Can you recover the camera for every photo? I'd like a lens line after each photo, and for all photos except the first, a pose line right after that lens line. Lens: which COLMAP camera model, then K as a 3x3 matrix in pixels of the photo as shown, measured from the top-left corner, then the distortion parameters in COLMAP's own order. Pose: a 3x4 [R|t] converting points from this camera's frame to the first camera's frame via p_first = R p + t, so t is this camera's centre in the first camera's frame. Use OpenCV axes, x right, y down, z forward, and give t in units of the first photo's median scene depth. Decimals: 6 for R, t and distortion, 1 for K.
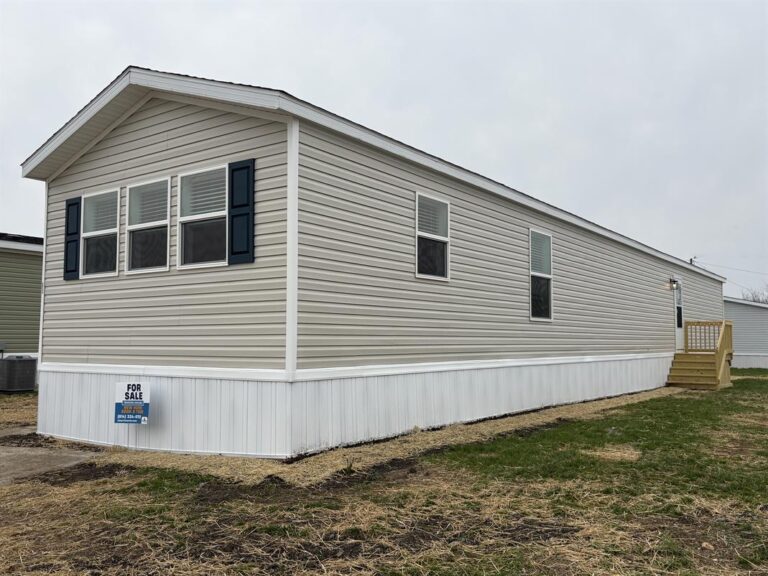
lens RADIAL K [[679.3, 0, 385.1], [0, 679.3, 289.7], [0, 0, 1]] dist [0.002926, 0.004222]
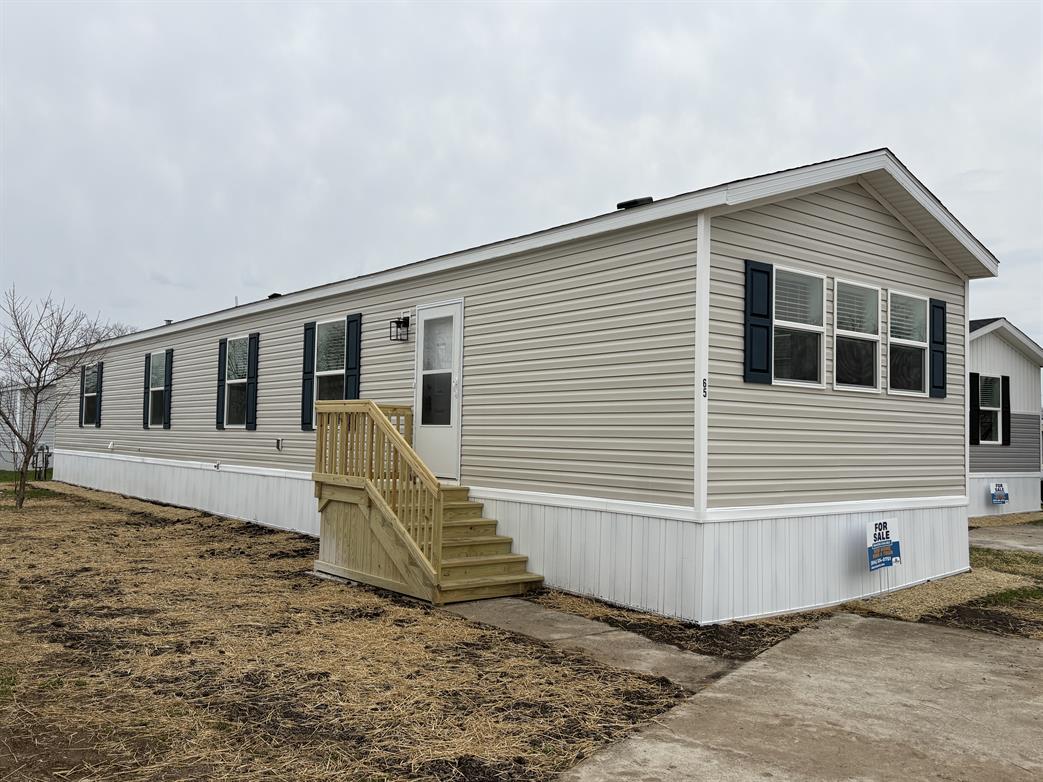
lens RADIAL K [[922.6, 0, 522.9], [0, 922.6, 390.6], [0, 0, 1]] dist [0.002926, 0.004222]
pose [[0.270760, 0.052895, 0.961192, -1.559715], [-0.089381, 0.995557, -0.029608, 0.044991], [-0.958488, -0.077896, 0.274285, 1.077885]]
